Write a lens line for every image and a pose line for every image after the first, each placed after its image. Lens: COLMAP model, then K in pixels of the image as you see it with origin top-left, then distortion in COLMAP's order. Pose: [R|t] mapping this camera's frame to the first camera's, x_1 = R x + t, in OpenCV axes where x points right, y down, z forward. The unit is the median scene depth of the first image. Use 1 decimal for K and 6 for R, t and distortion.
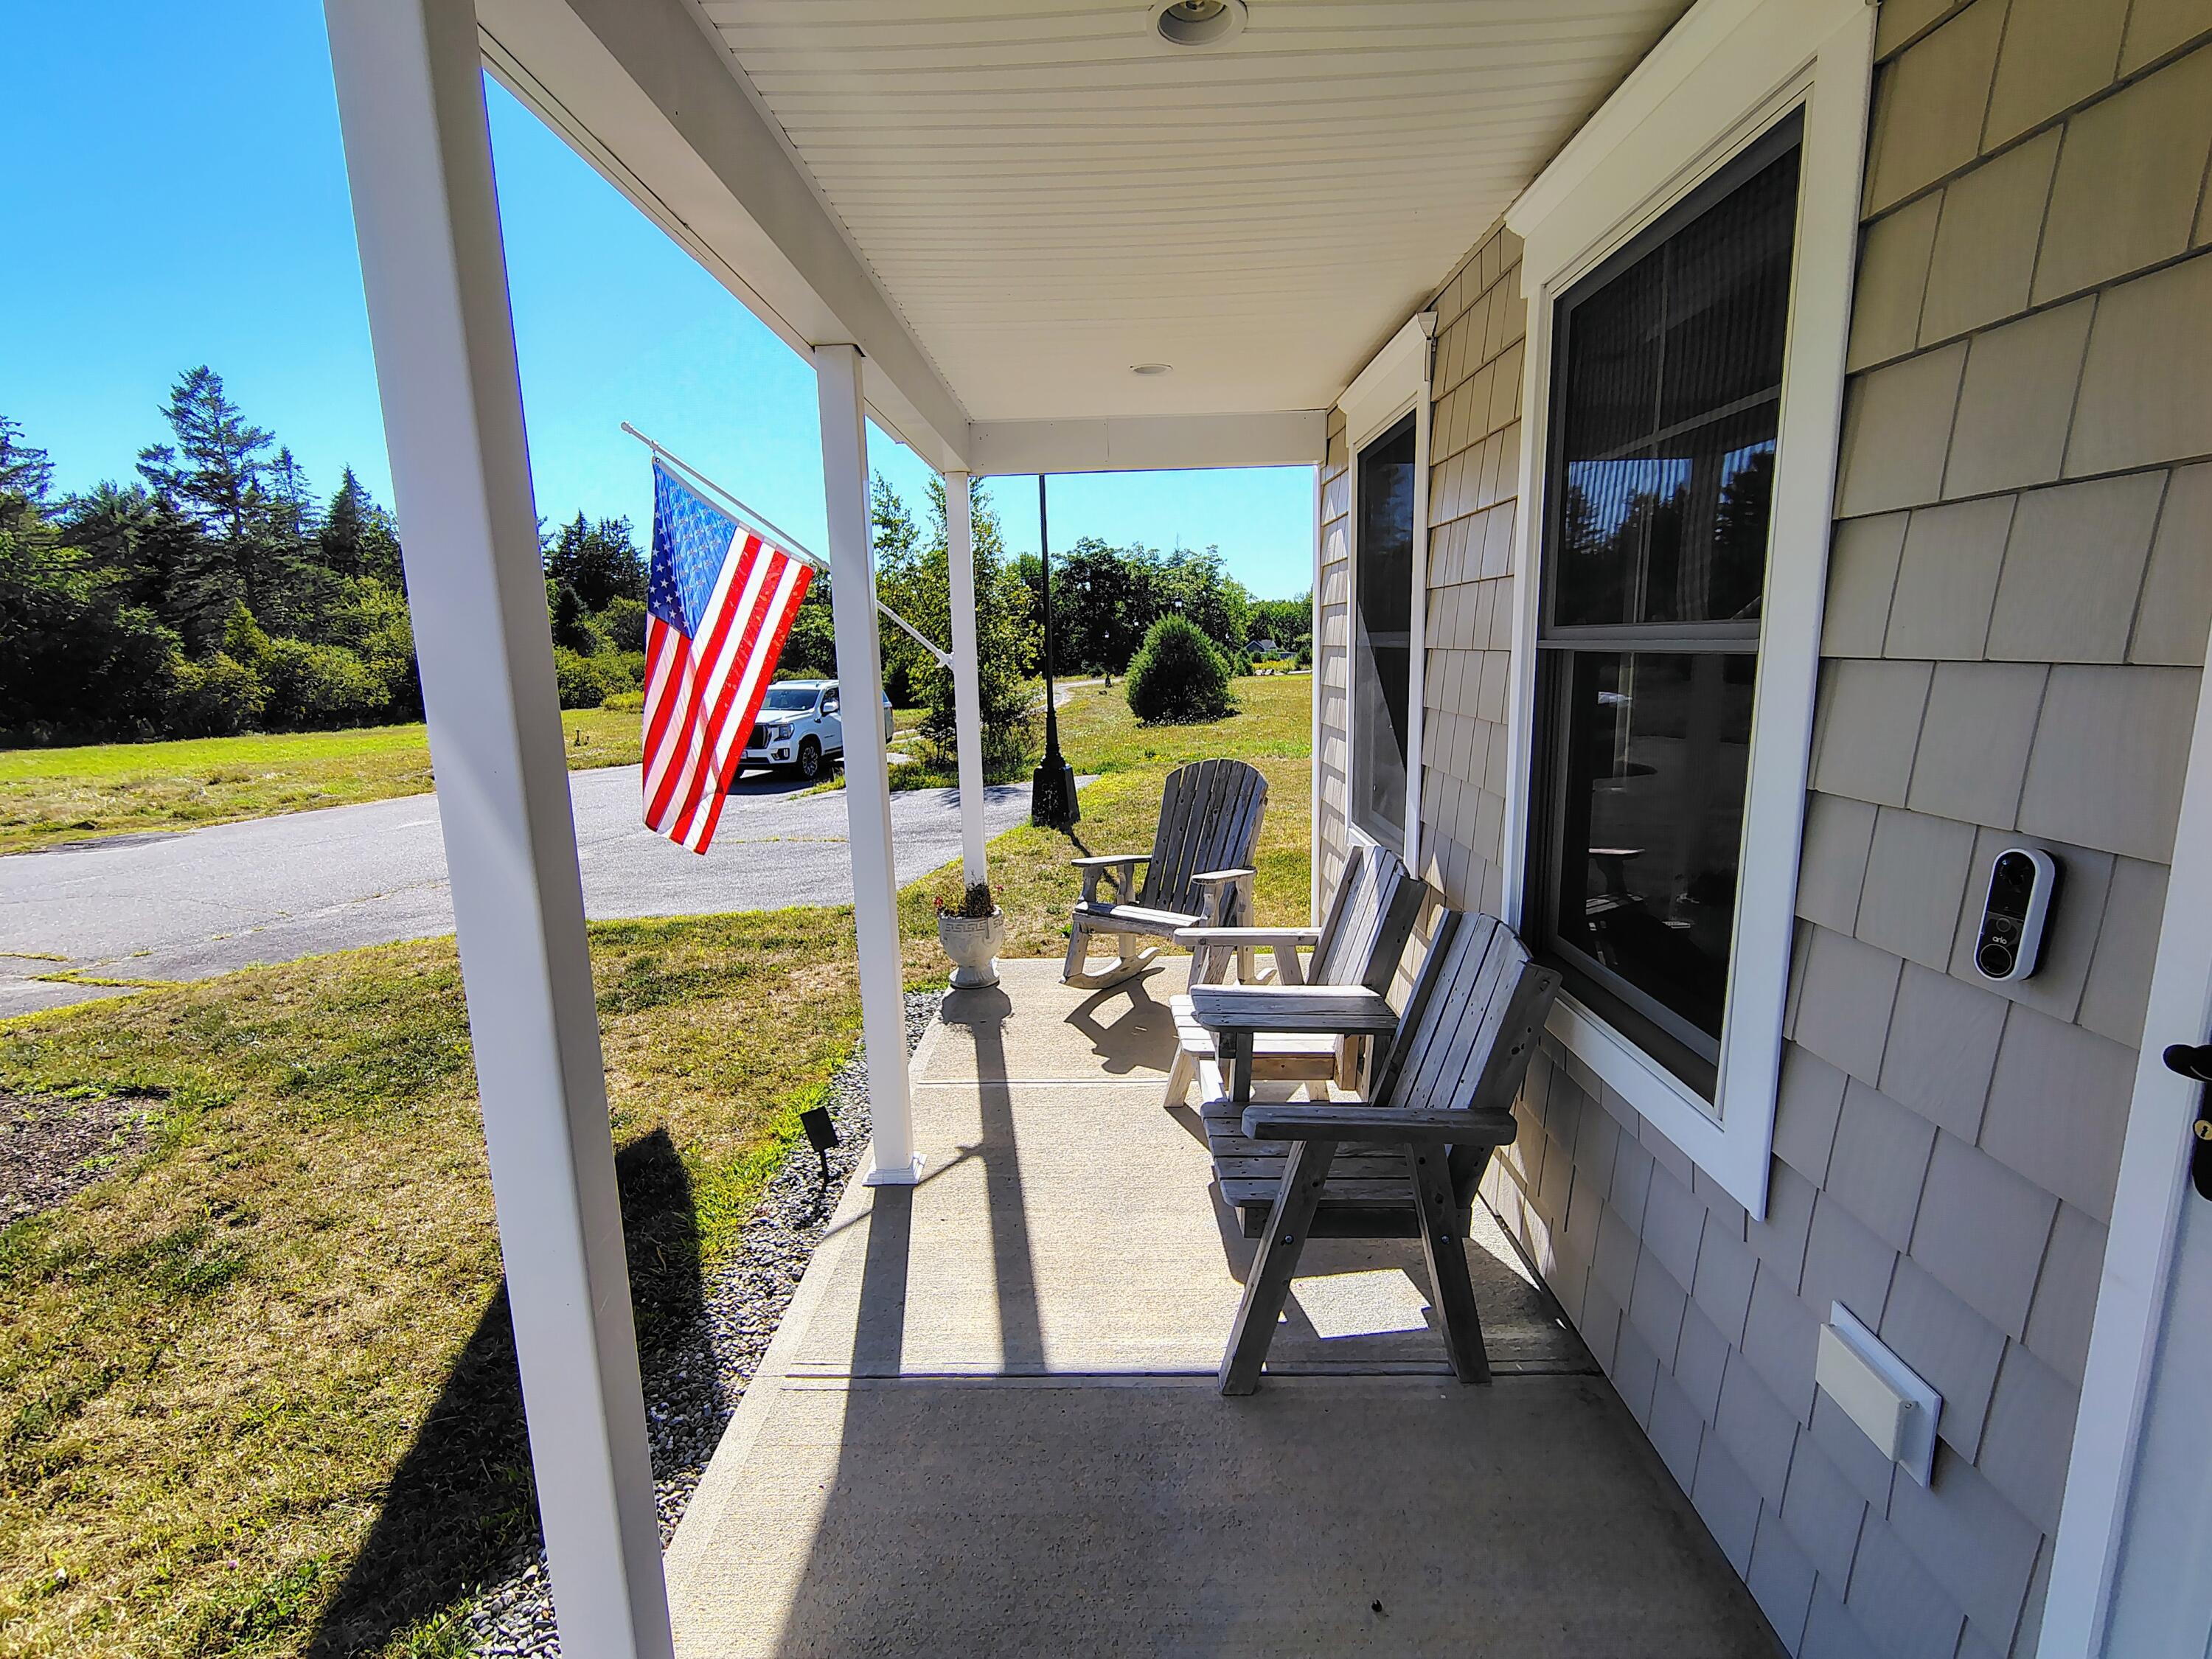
lens RADIAL K [[1032.5, 0, 1101.8], [0, 1032.5, 828.9], [0, 0, 1]] dist [-0.005827, 0.001736]
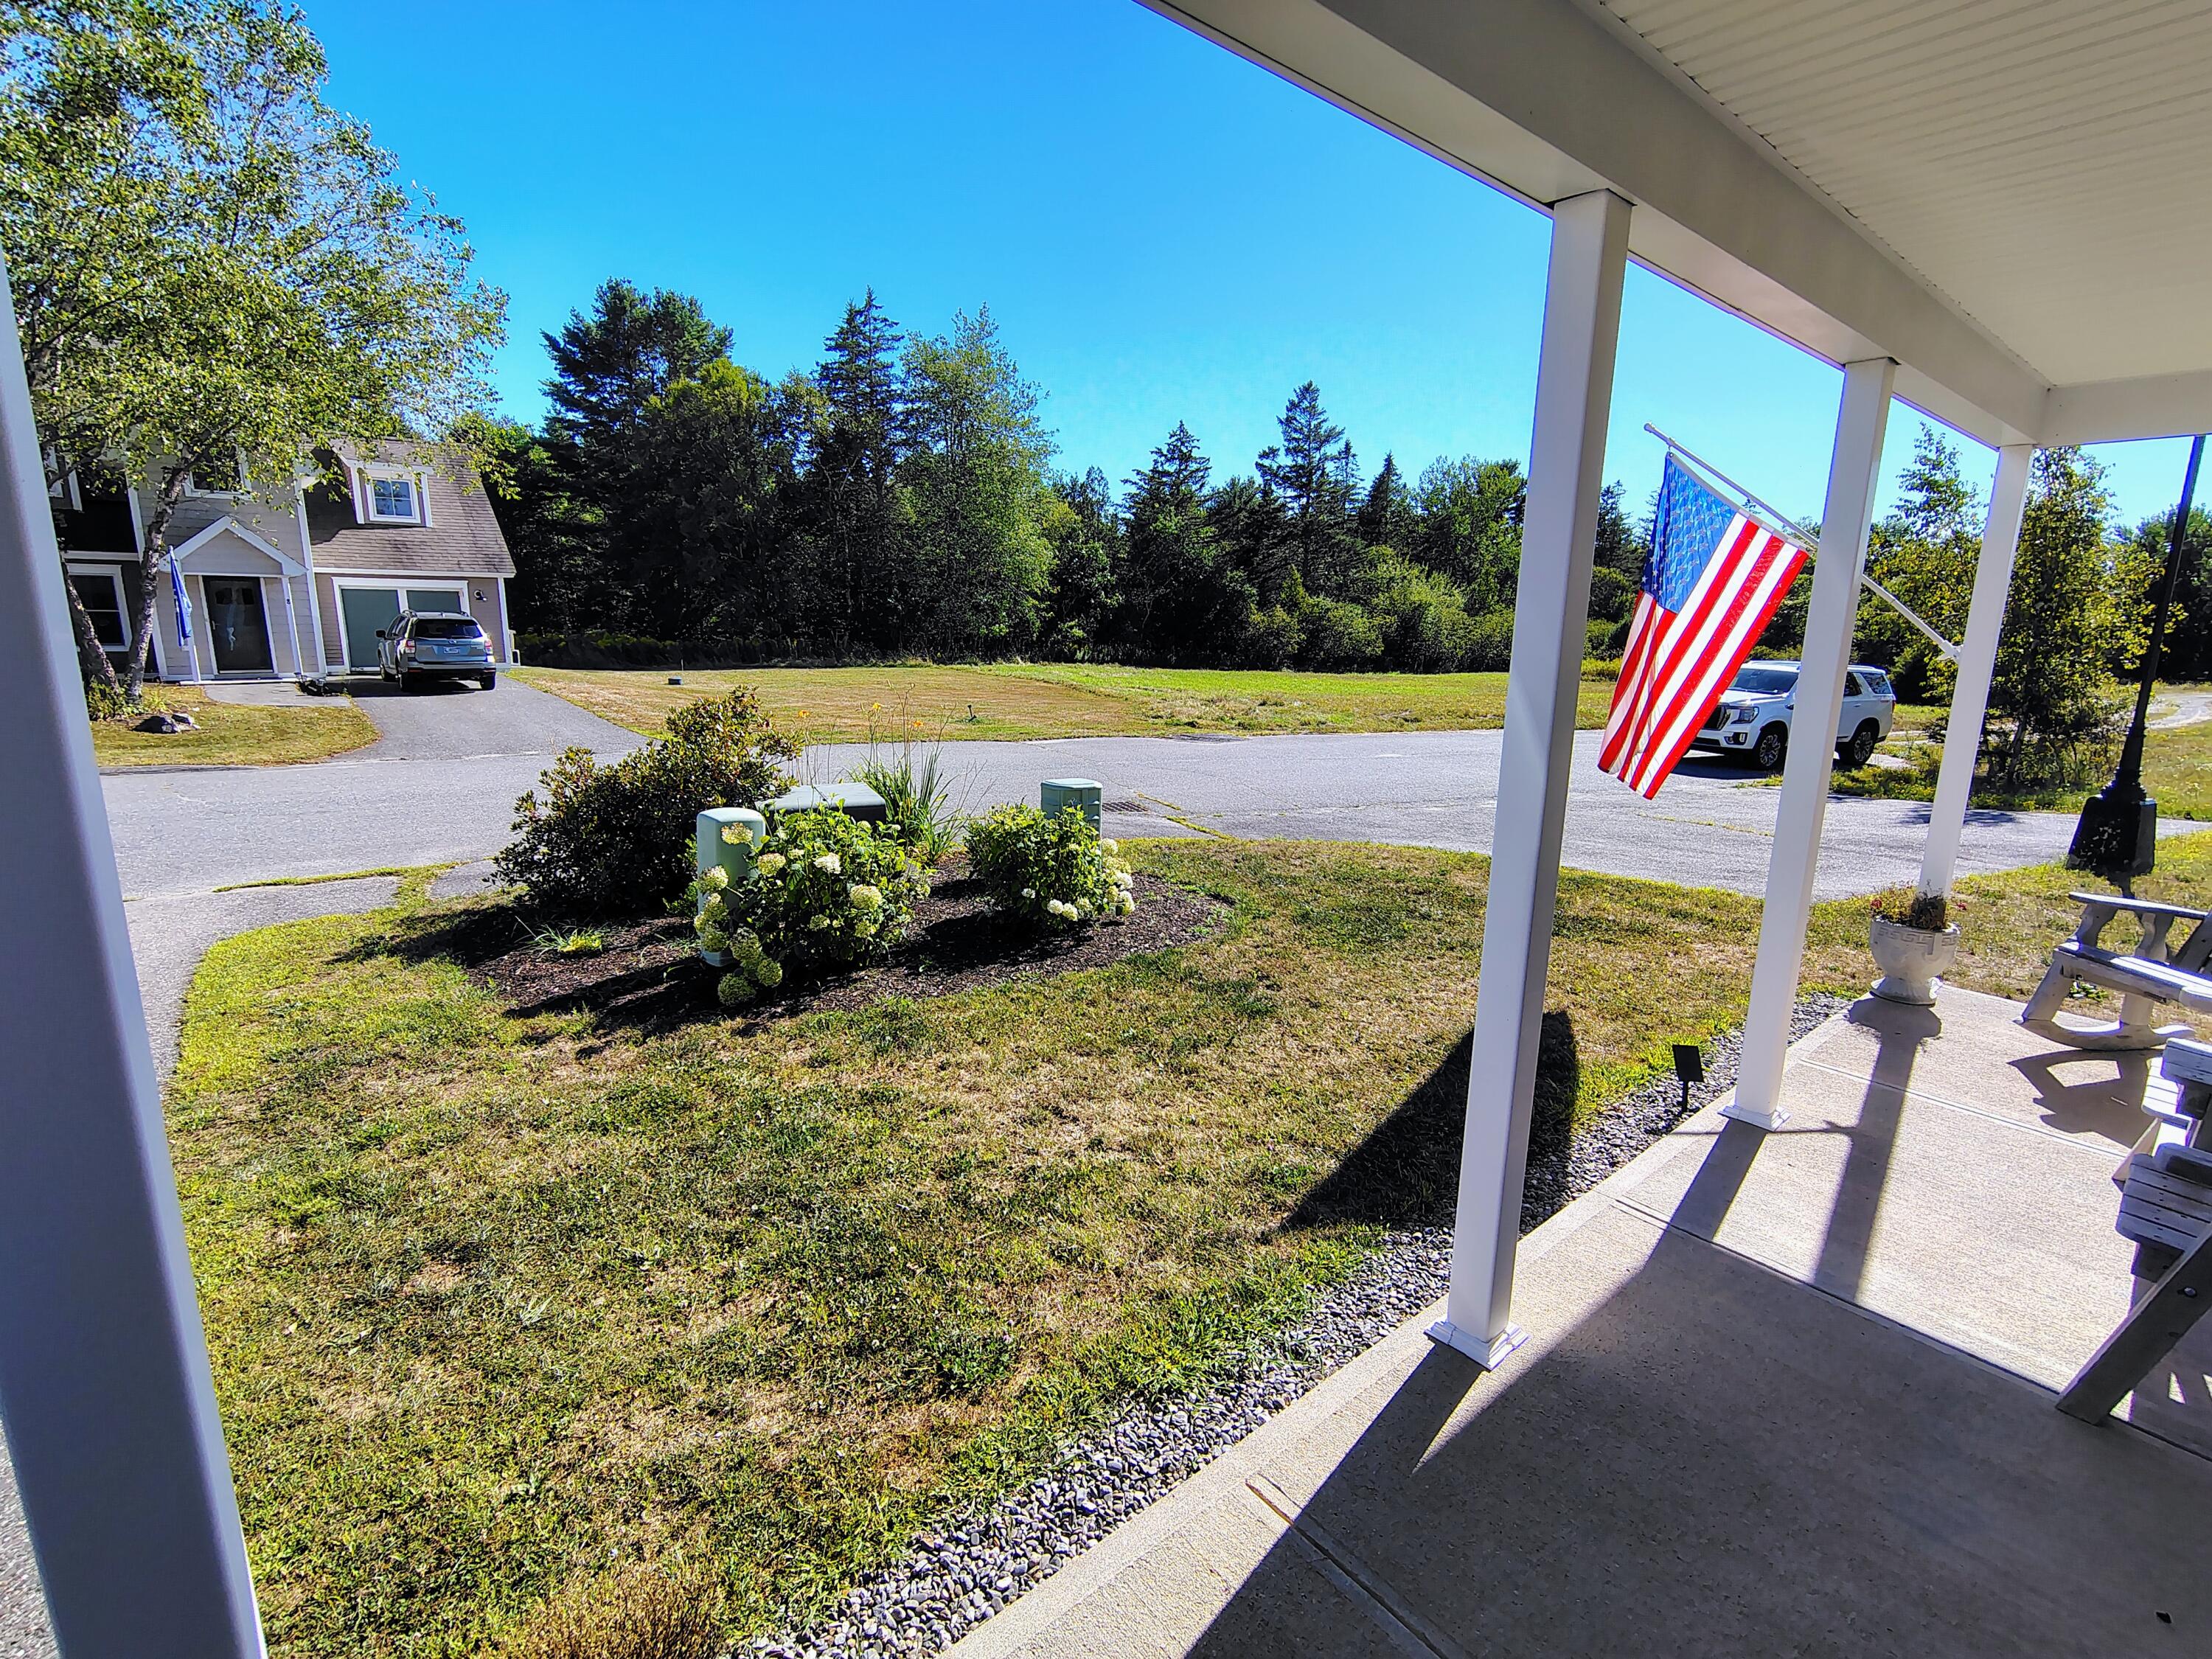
lens RADIAL K [[1032.5, 0, 1098.4], [0, 1032.5, 831.0], [0, 0, 1]] dist [-0.005827, 0.001736]
pose [[0.649177, 0.193394, -0.735642, 0.063288], [-0.168327, 0.979685, 0.109008, 0.021754], [0.741779, 0.053063, 0.668542, -0.176495]]
